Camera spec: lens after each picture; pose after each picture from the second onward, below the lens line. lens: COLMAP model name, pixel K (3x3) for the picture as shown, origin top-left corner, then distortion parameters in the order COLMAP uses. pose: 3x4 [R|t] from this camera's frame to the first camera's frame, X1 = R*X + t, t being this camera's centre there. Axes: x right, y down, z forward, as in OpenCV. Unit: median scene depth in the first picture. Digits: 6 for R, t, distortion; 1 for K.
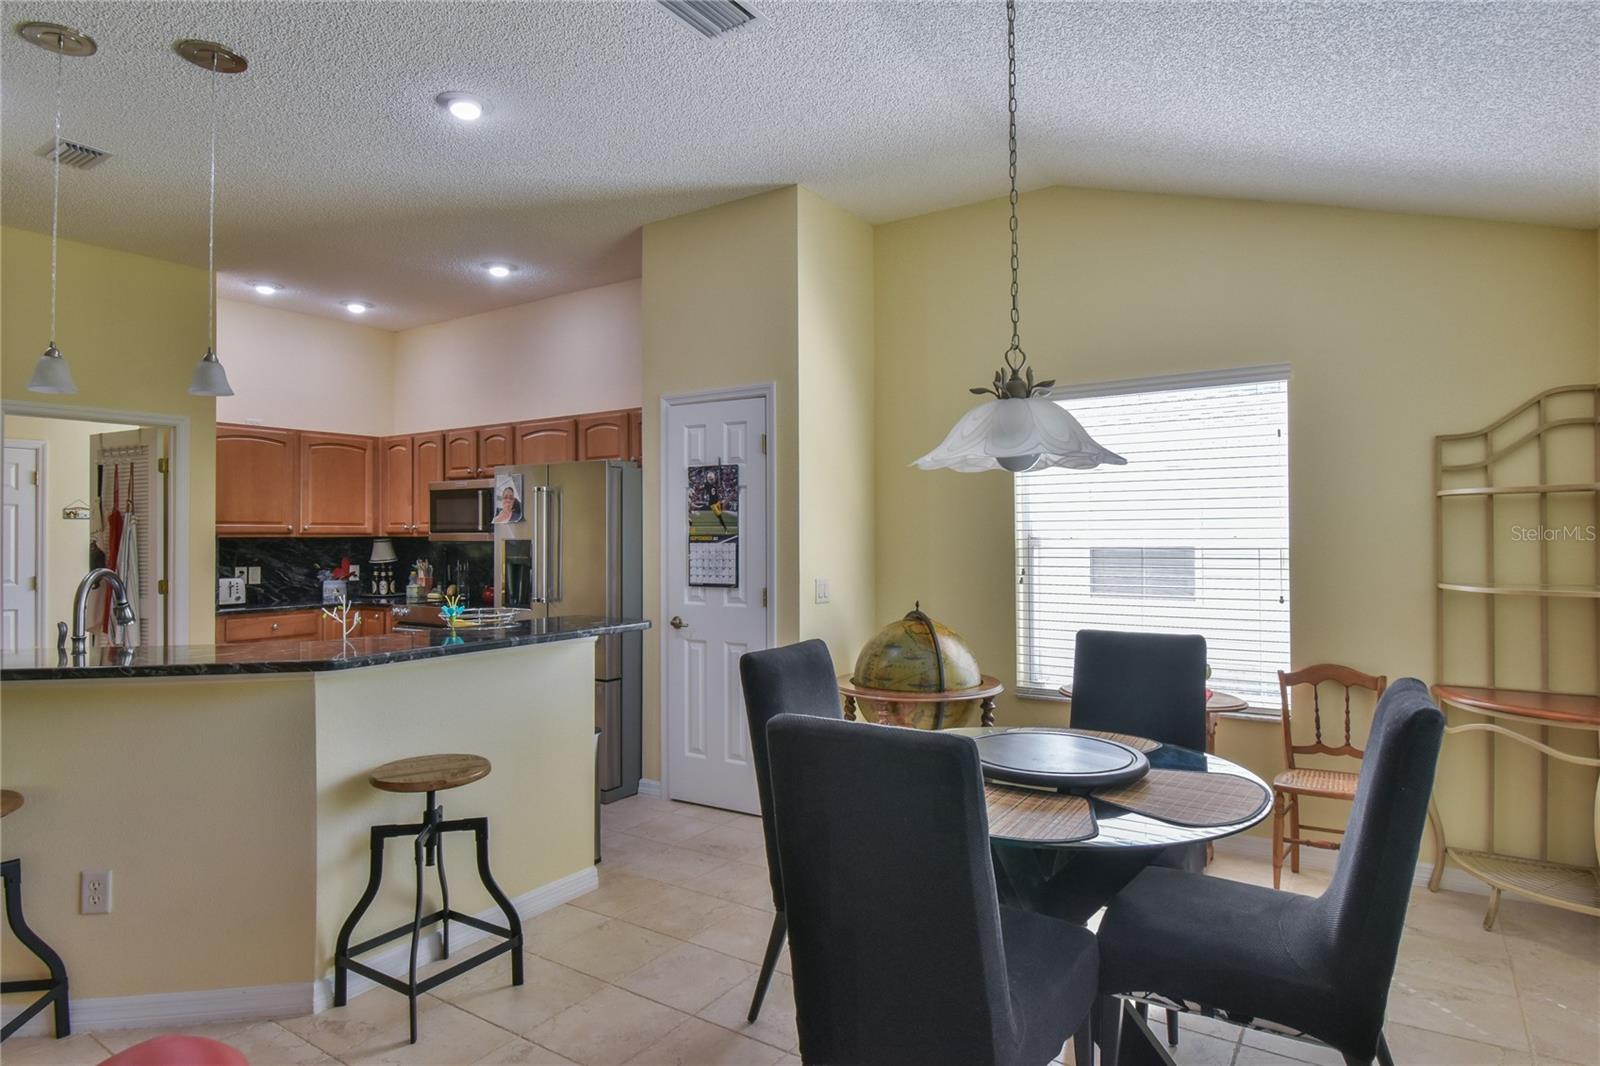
lens RADIAL K [[890.5, 0, 821.1], [0, 890.5, 515.8], [0, 0, 1]] dist [0.000052, -0.001832]
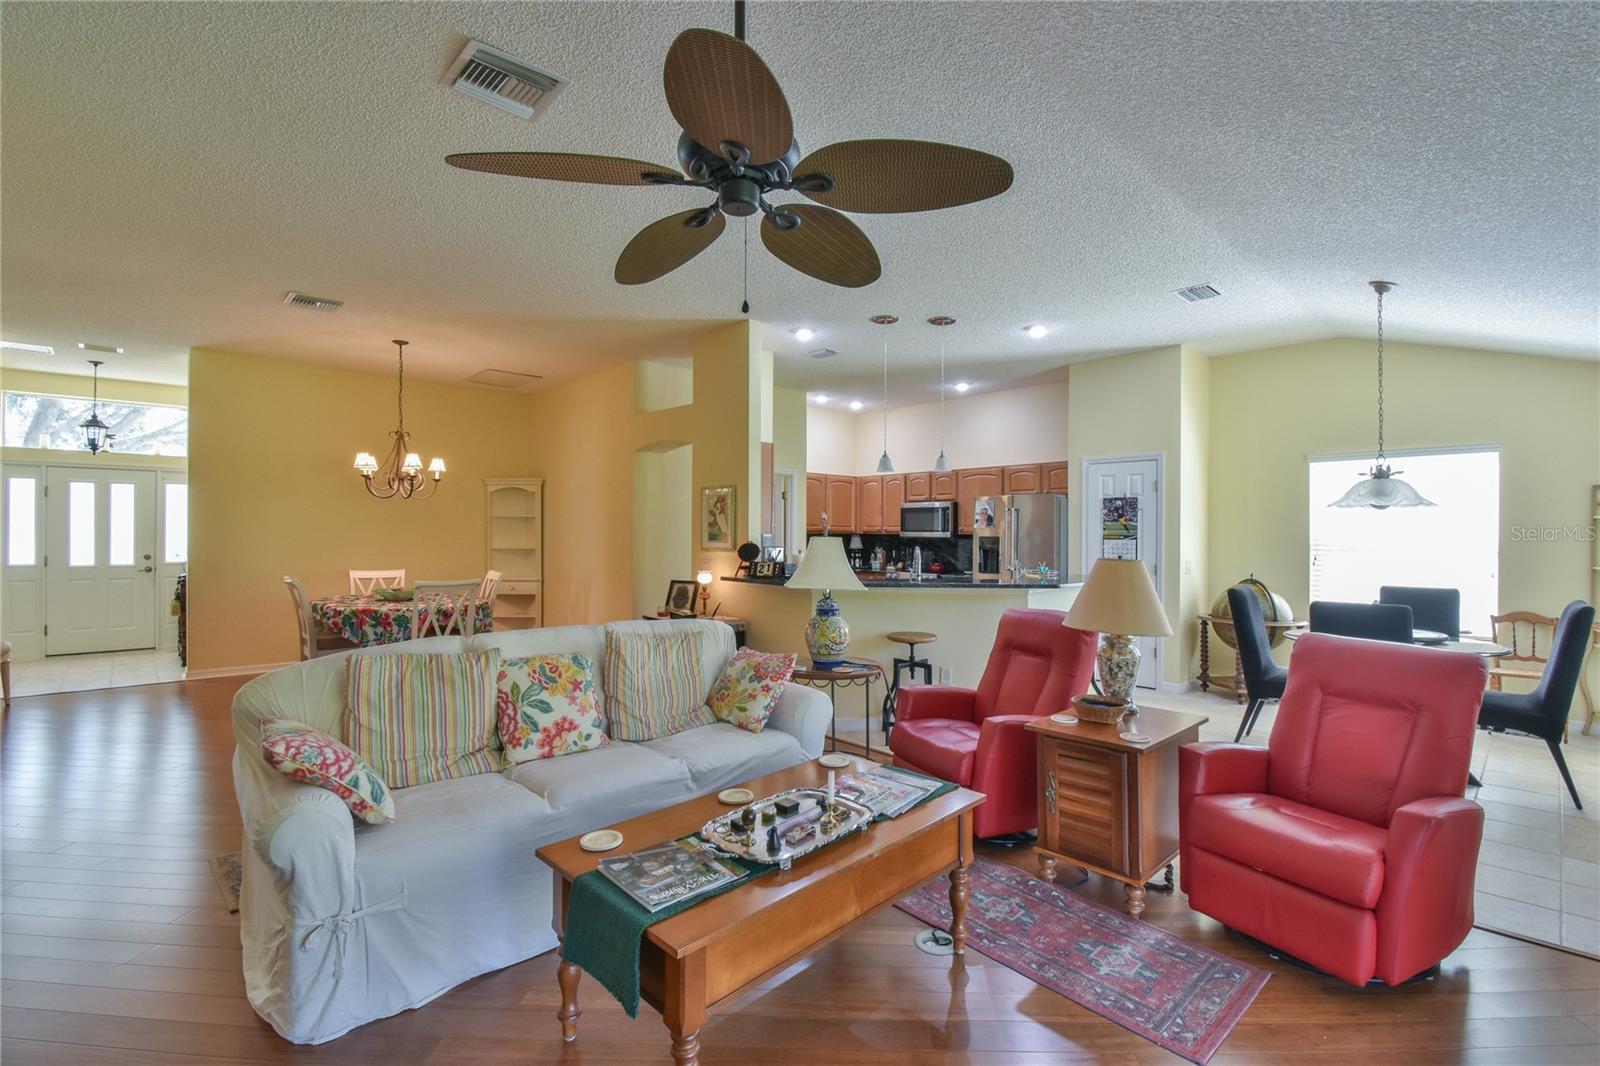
lens RADIAL K [[713.1, 0, 800.0], [0, 713.1, 533.0], [0, 0, 1]] dist [0.020077, -0.025730]
pose [[0.971499, 0.010897, -0.236792, -0.421484], [-0.006172, 0.999767, 0.020683, -0.009827], [0.236962, -0.018632, 0.971340, -0.602638]]
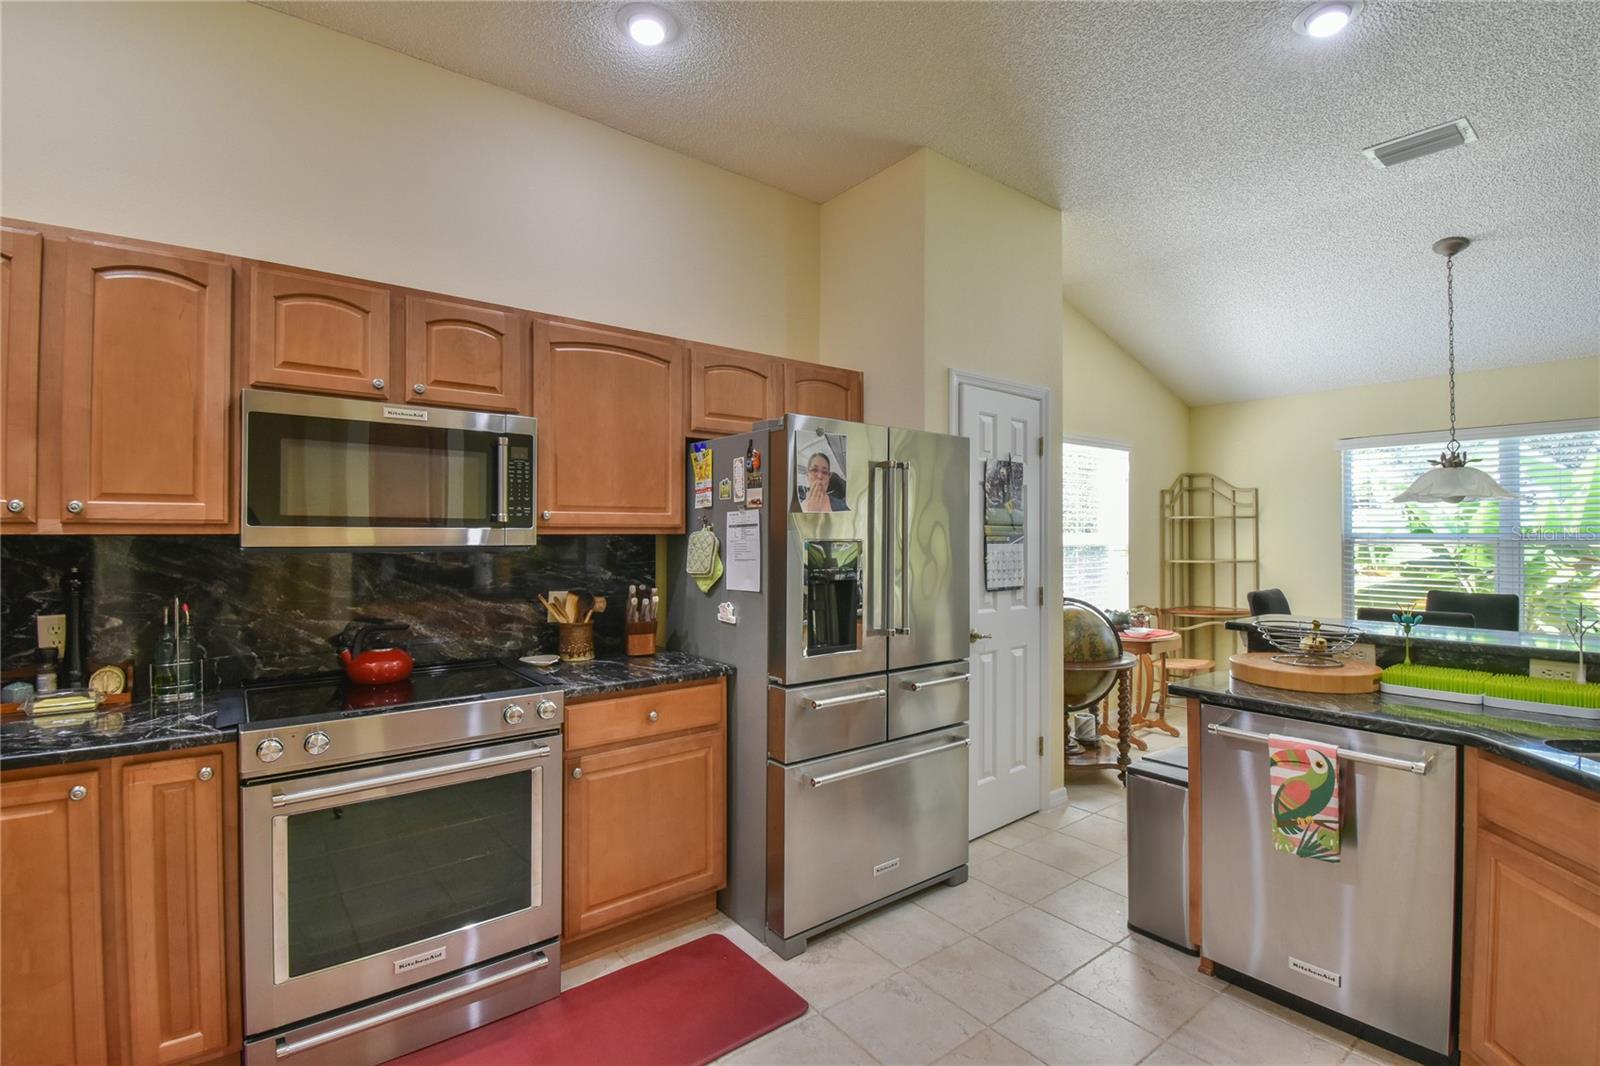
lens RADIAL K [[713.1, 0, 800.0], [0, 713.1, 533.0], [0, 0, 1]] dist [0.020077, -0.025730]
pose [[0.339469, 0.009502, 0.940569, -0.916415], [-0.020332, 0.999789, -0.002762, 0.026326], [-0.940397, -0.018186, 0.339591, 0.965810]]
